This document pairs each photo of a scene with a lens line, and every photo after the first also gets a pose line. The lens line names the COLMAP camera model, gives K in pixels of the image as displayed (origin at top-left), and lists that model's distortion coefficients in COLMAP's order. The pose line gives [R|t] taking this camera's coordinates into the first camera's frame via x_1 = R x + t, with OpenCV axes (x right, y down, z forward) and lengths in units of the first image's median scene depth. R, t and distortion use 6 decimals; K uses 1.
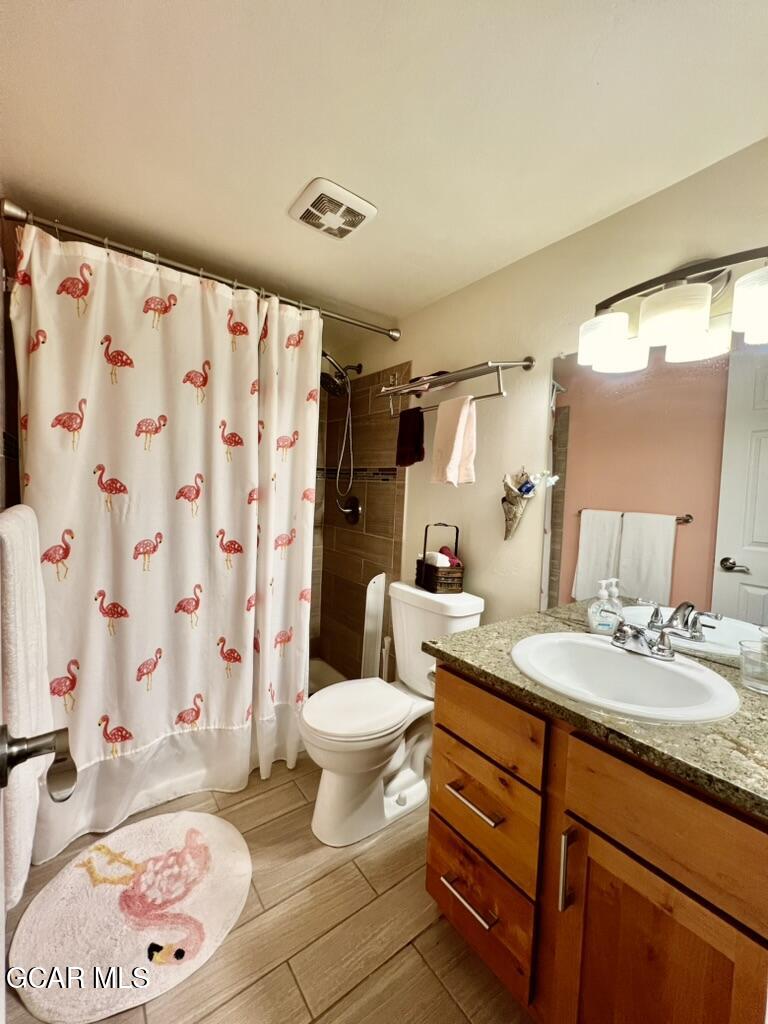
lens RADIAL K [[412.4, 0, 387.9], [0, 412.4, 513.7], [0, 0, 1]] dist [-0.002135, 0.000196]
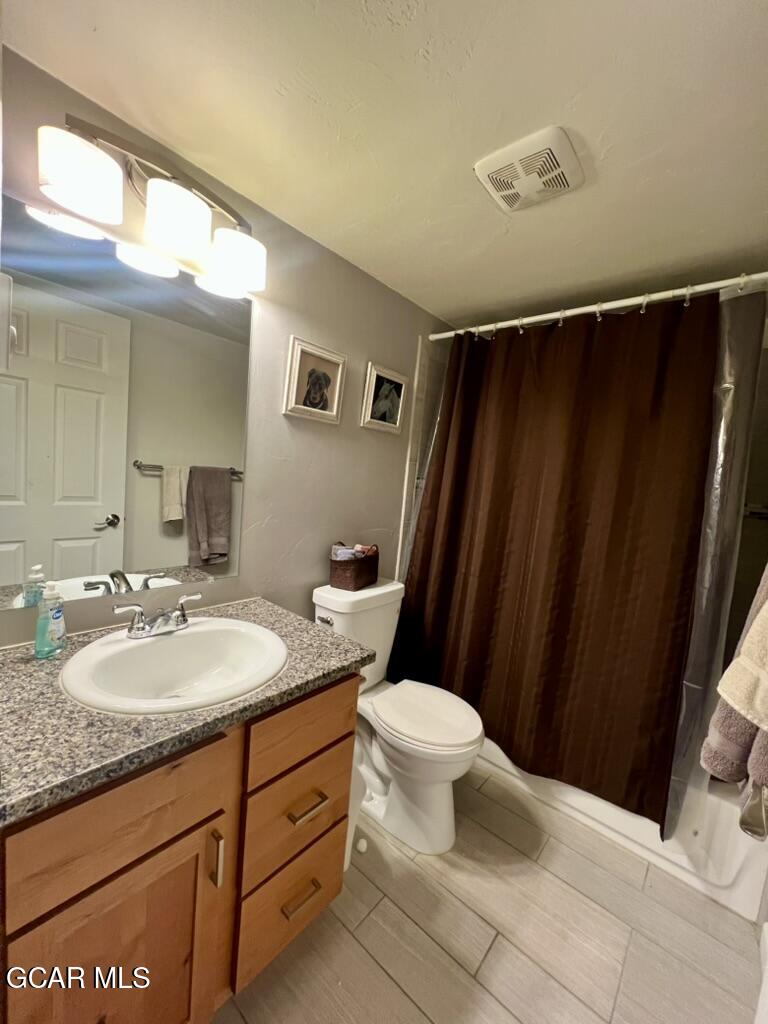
lens RADIAL K [[412.4, 0, 388.0], [0, 412.4, 515.8], [0, 0, 1]] dist [-0.002135, 0.000196]
pose [[-0.216327, -0.152214, 0.964382, -0.431586], [-0.052192, 0.988162, 0.144260, -0.115984], [-0.974925, -0.019126, -0.221711, 0.690087]]
